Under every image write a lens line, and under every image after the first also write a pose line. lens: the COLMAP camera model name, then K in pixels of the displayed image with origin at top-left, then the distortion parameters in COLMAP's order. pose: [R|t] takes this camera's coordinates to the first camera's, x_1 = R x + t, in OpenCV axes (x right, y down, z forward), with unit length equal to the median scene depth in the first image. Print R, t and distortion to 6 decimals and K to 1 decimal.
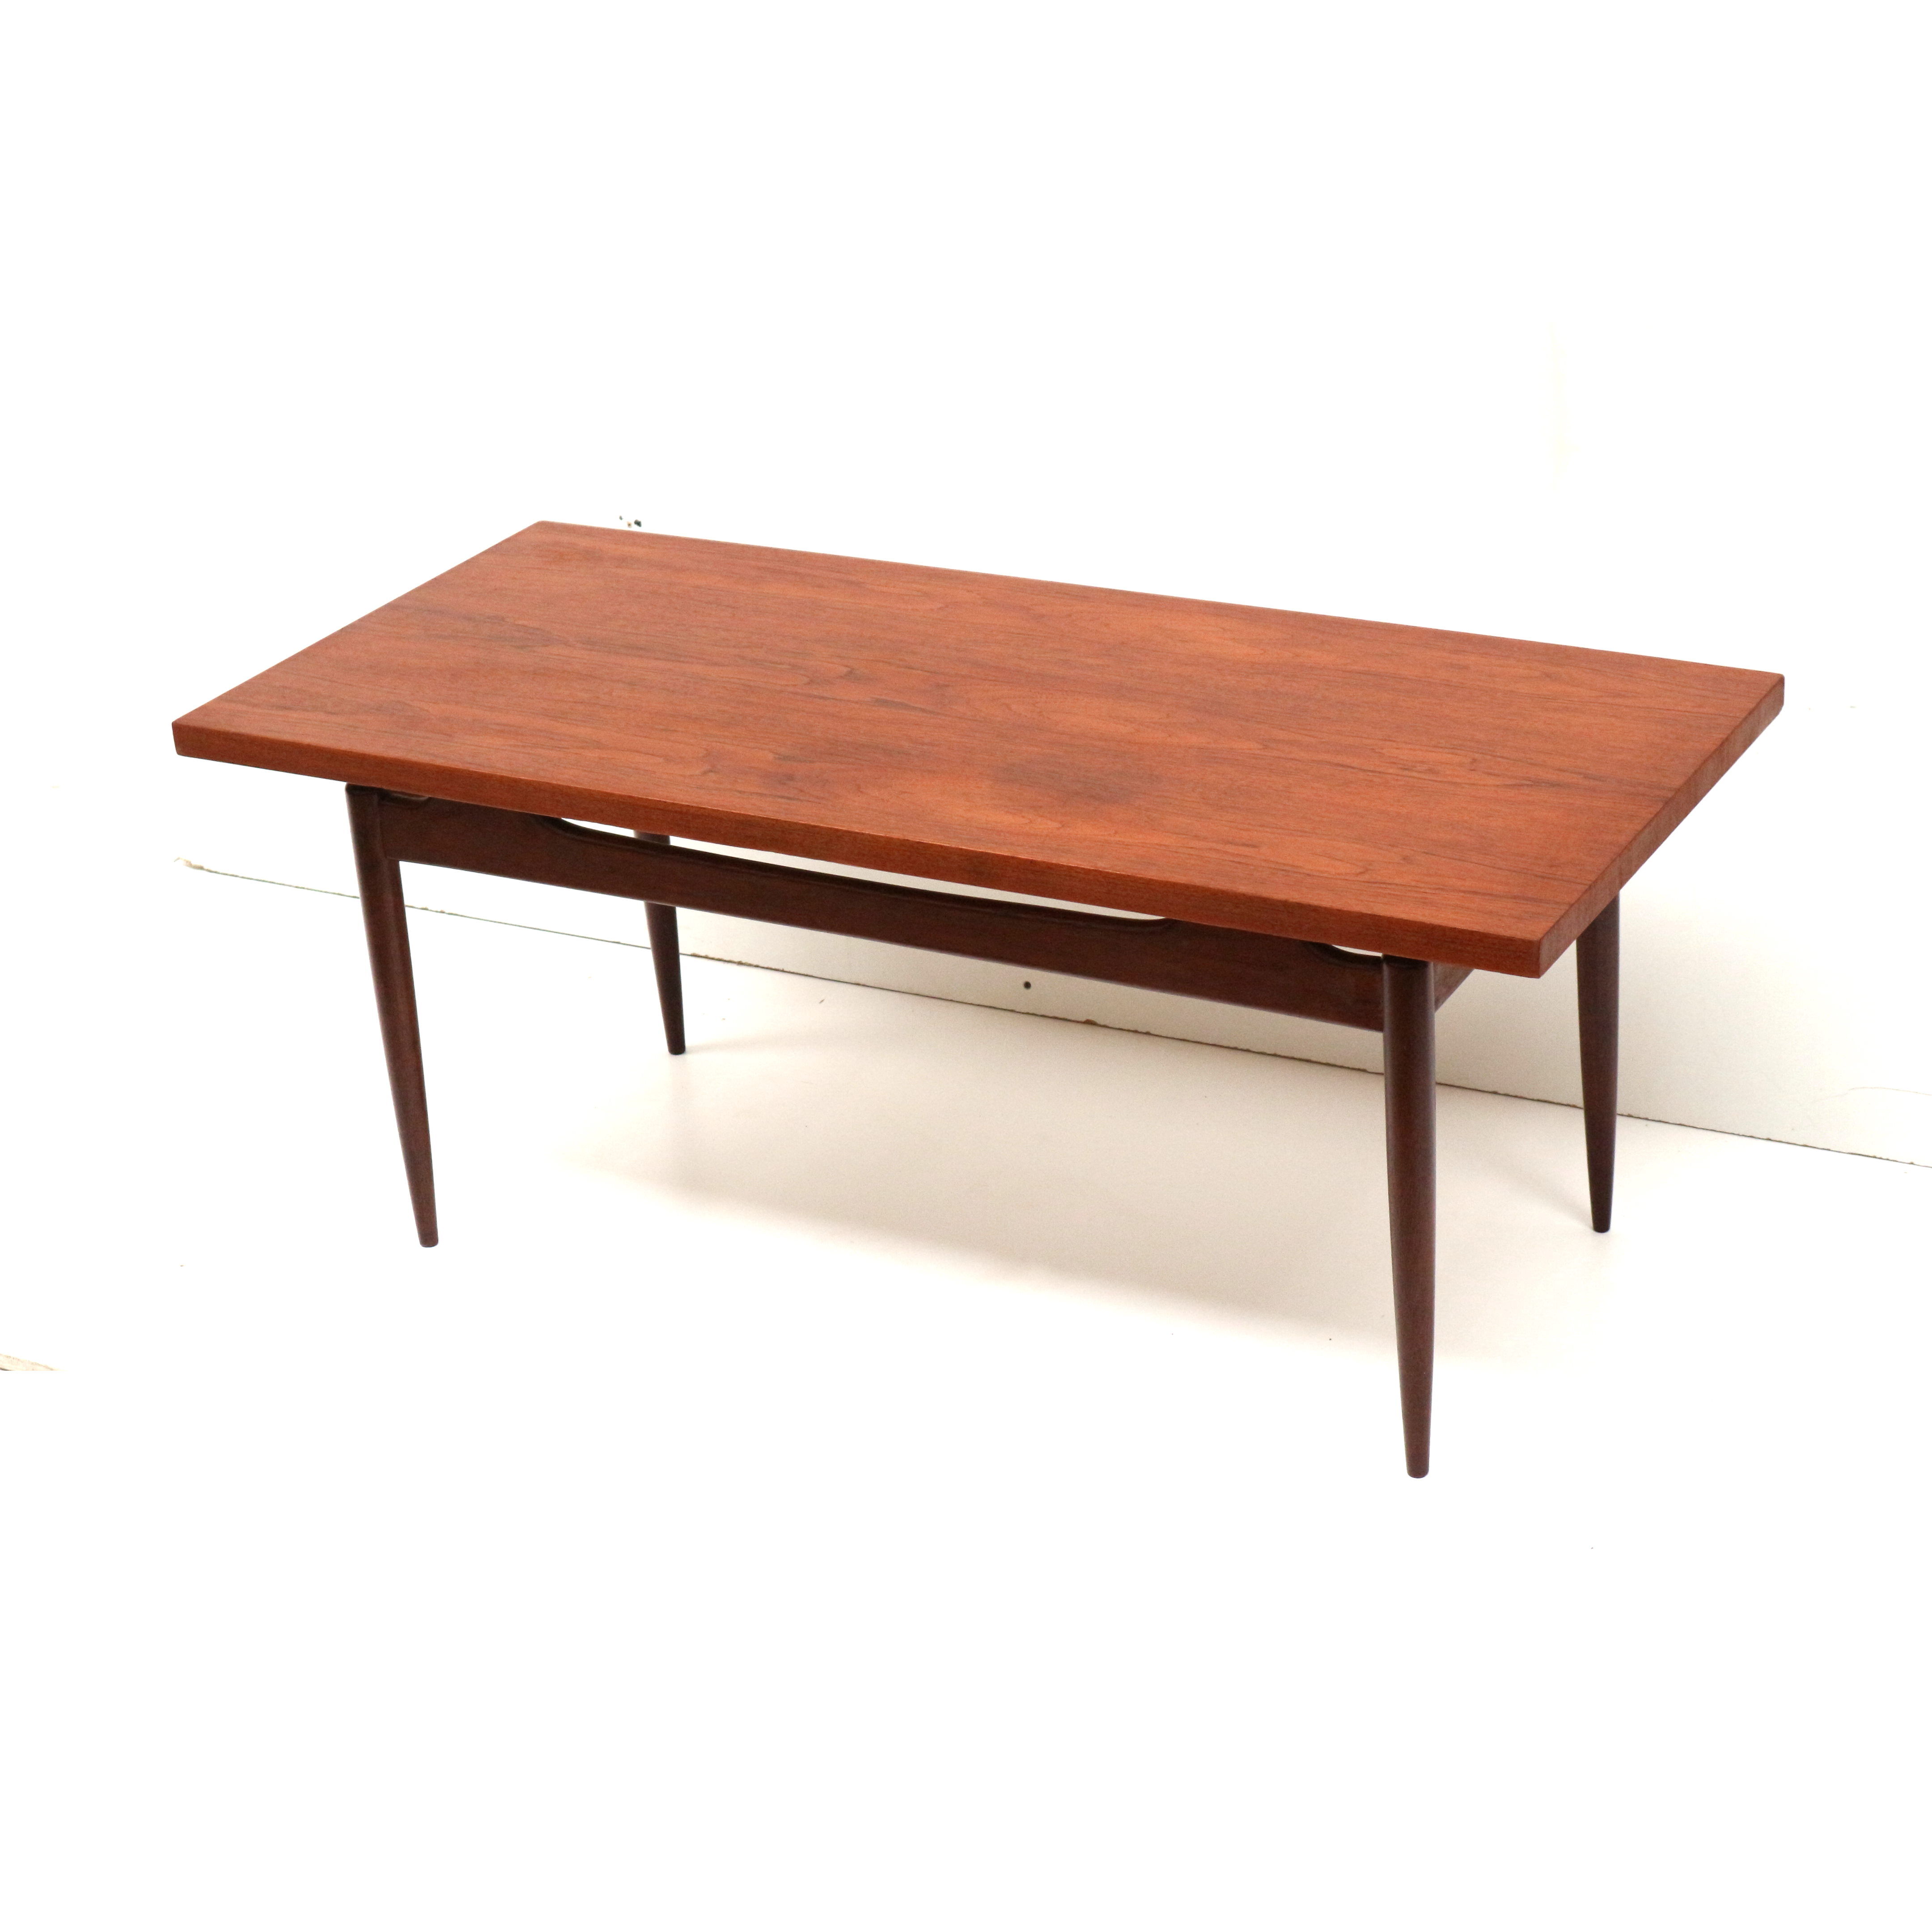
lens RADIAL K [[3749.2, 0, 966.0], [0, 3749.2, 966.0], [0, 0, 1]] dist [-0.147225, -0.115311]
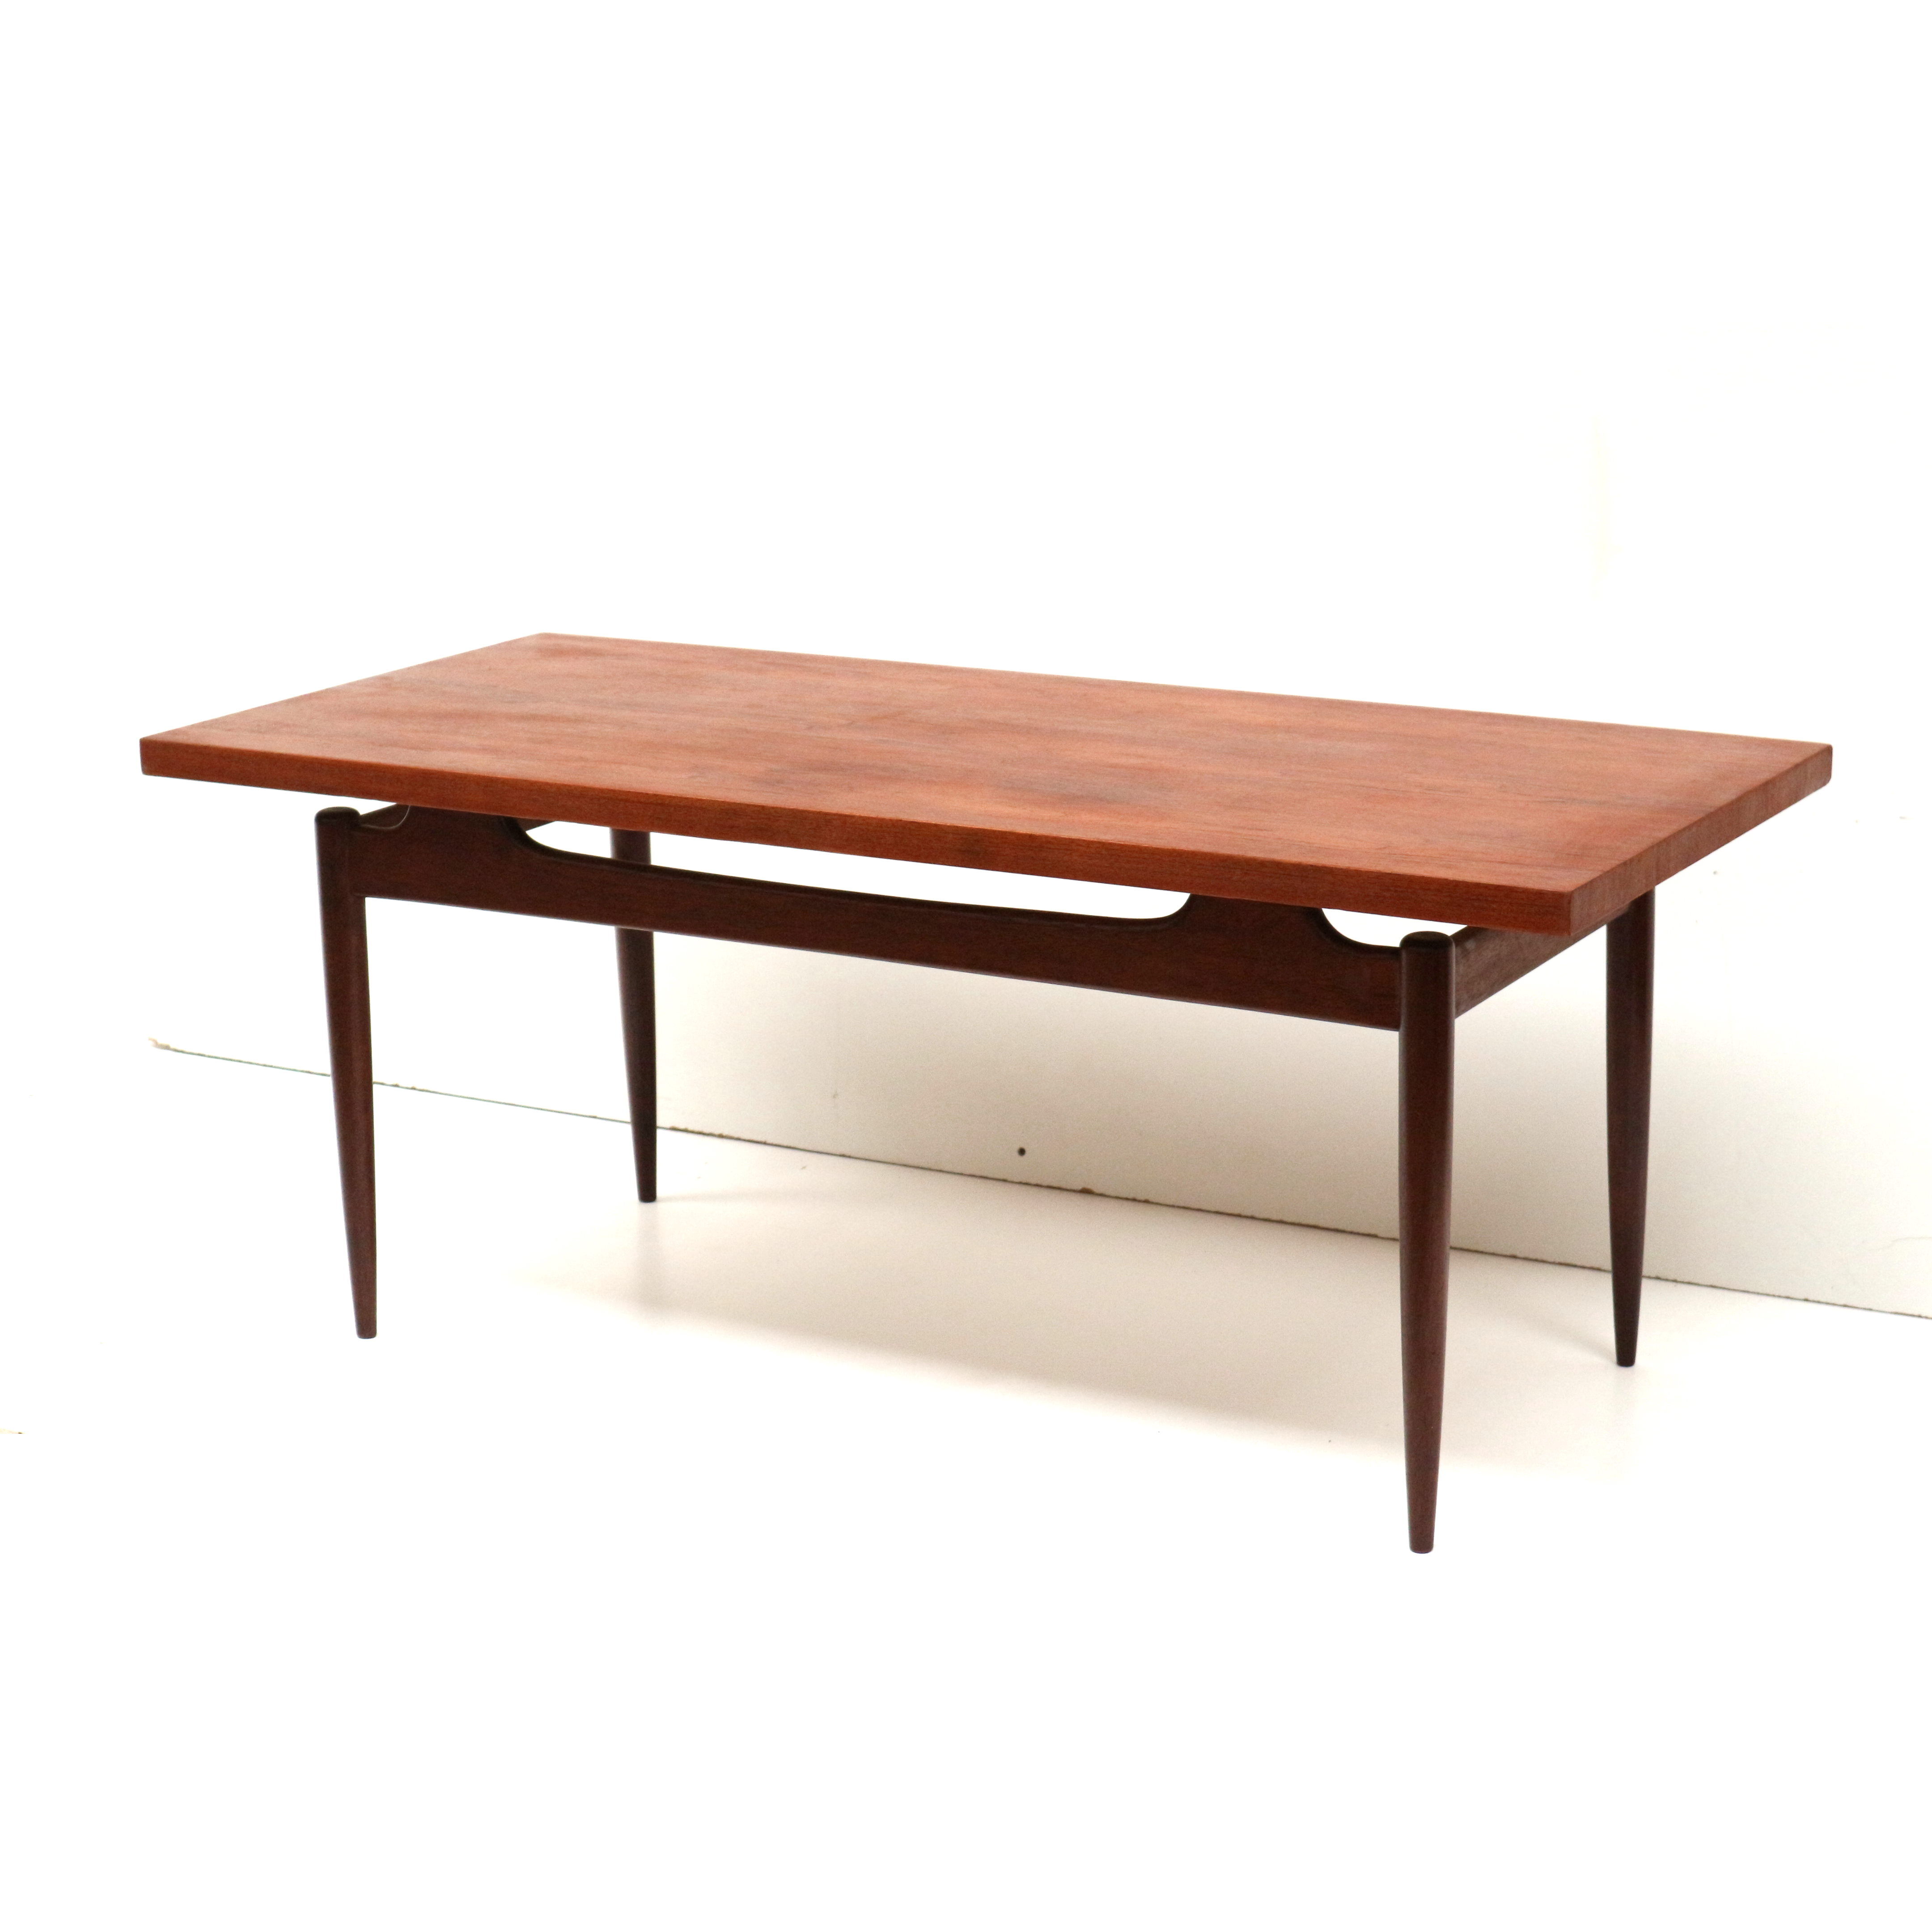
lens RADIAL K [[3749.2, 0, 966.0], [0, 3749.2, 966.0], [0, 0, 1]] dist [-0.147225, -0.115311]
pose [[0.998620, 0.051553, -0.010059, 0.011066], [-0.052523, 0.981695, -0.183077, 0.156510], [0.000436, 0.183353, 0.983047, 0.073560]]
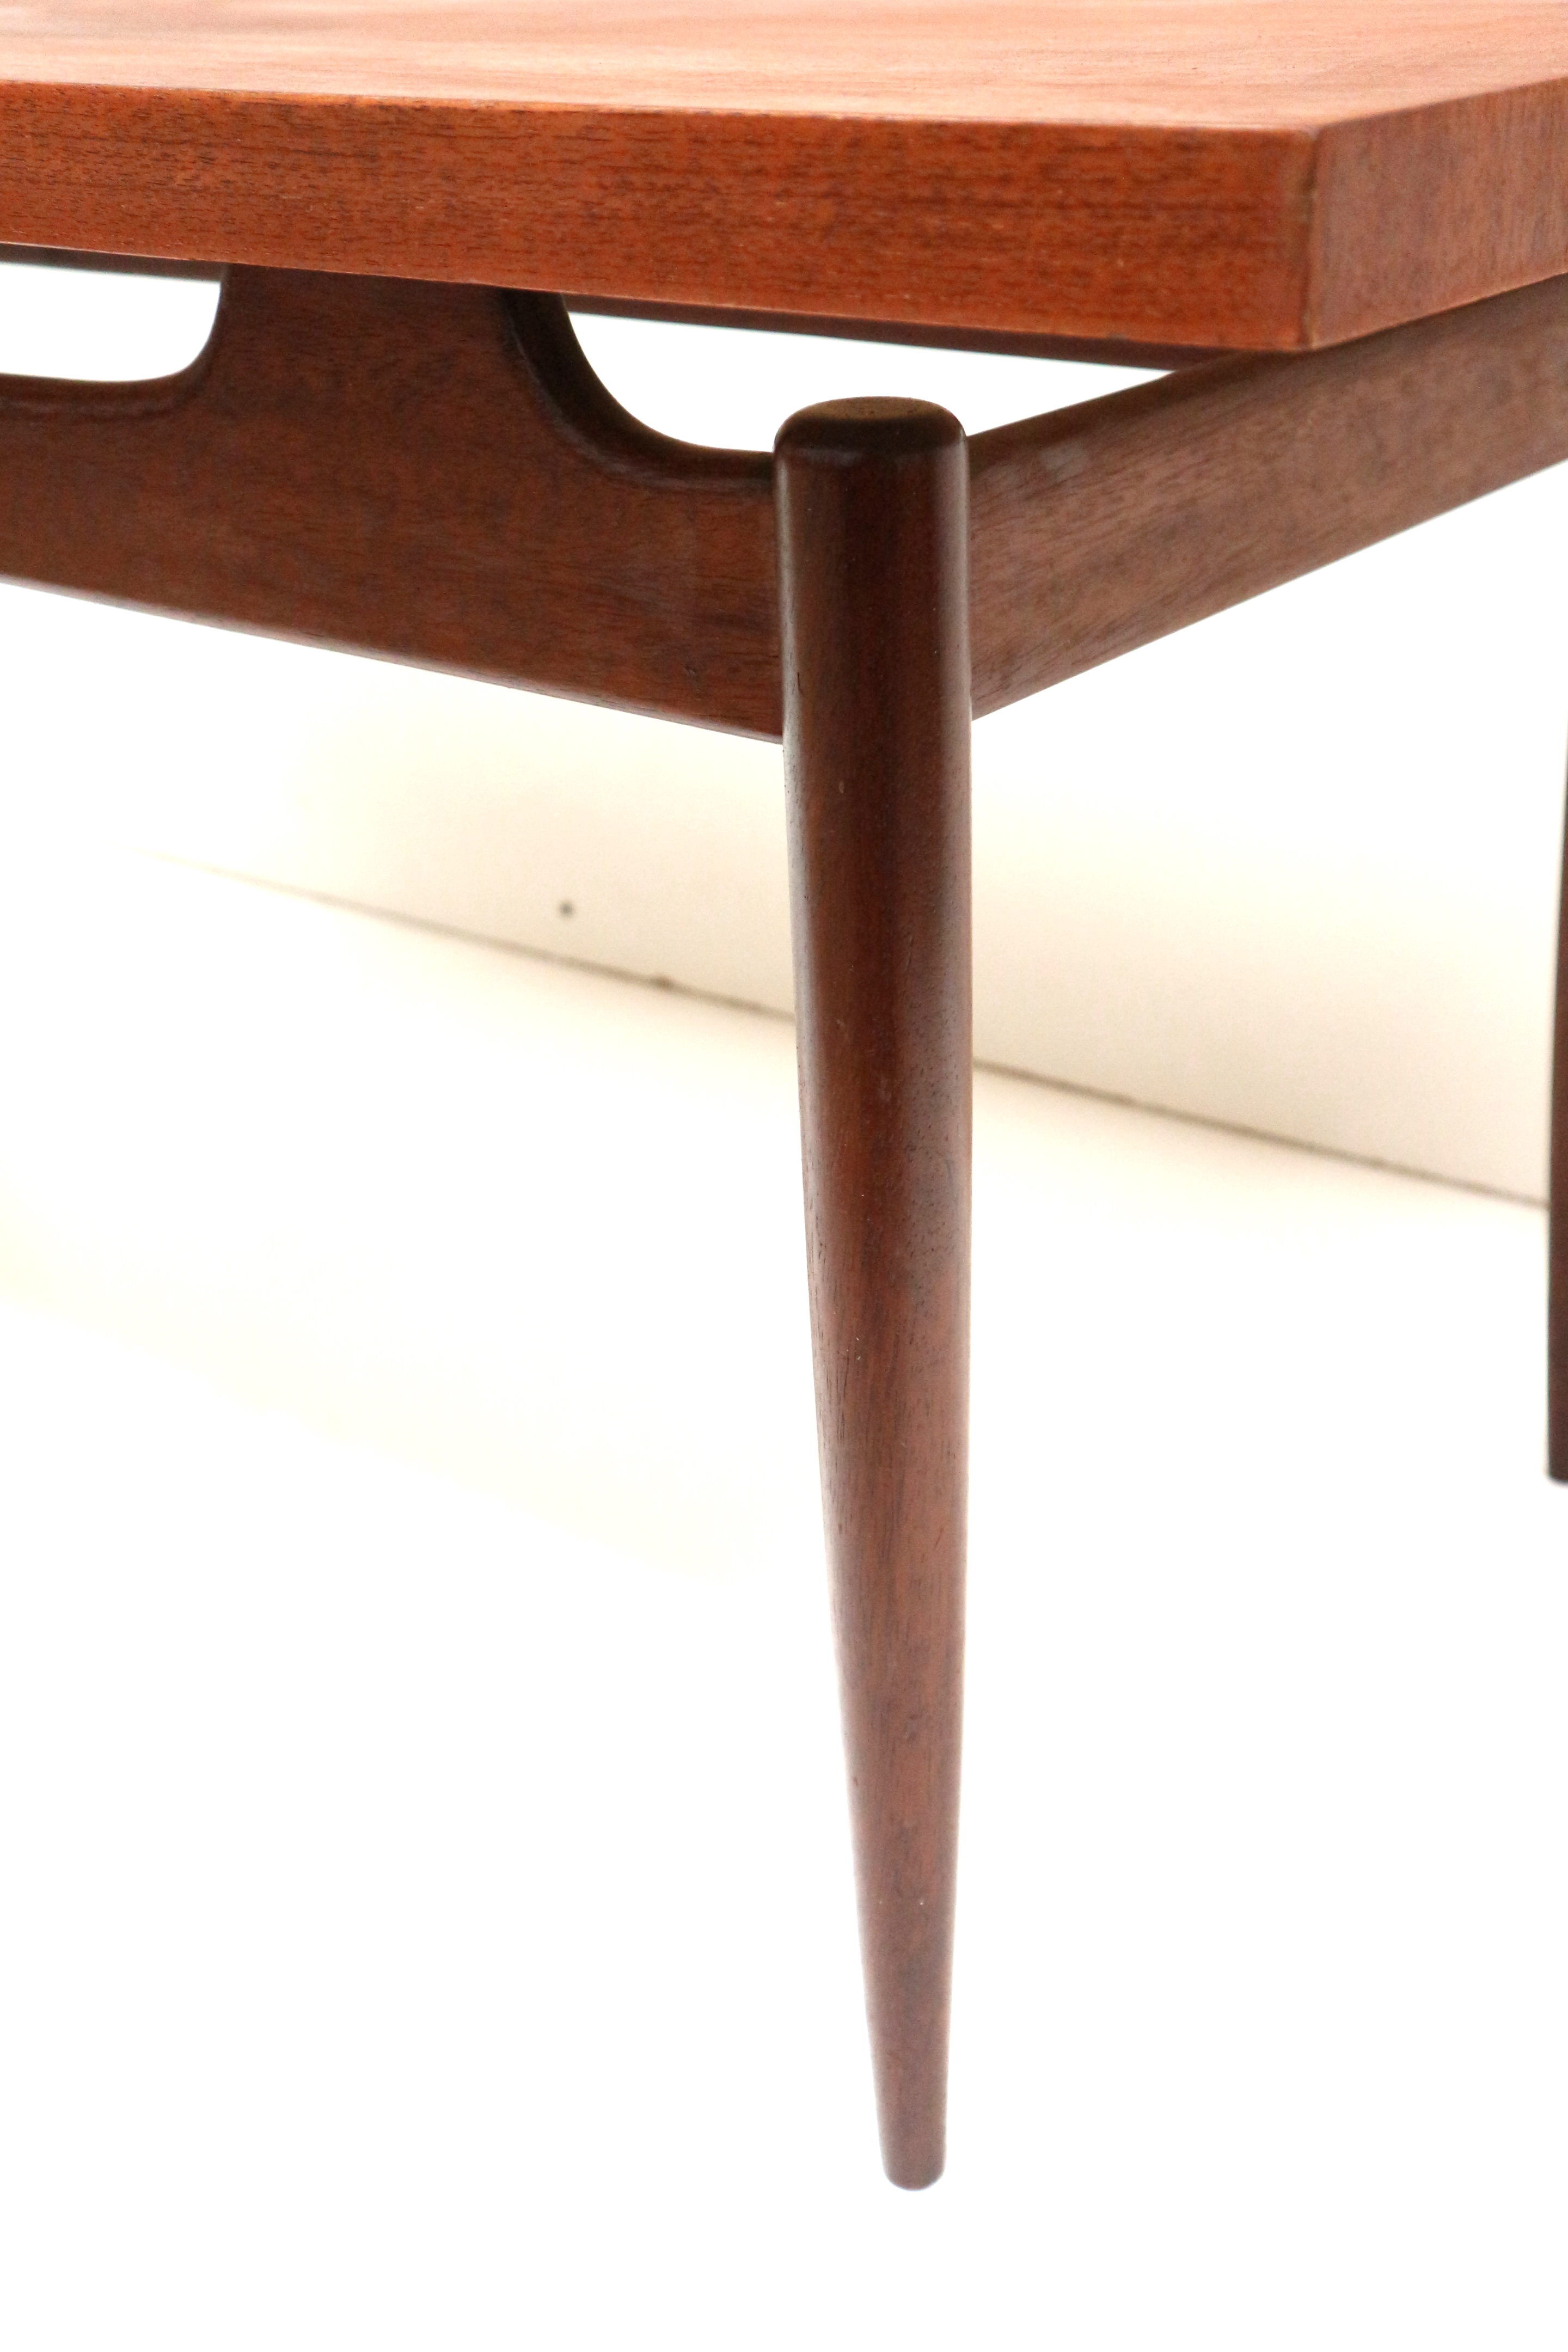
lens RADIAL K [[2764.0, 0, 784.0], [0, 2764.0, 1176.0], [0, 0, 1]] dist [0.085293, -0.007749]
pose [[0.987010, 0.096675, -0.128317, 0.123922], [-0.095317, 0.995307, 0.016696, 0.040947], [0.129329, -0.004249, 0.991593, 0.699330]]
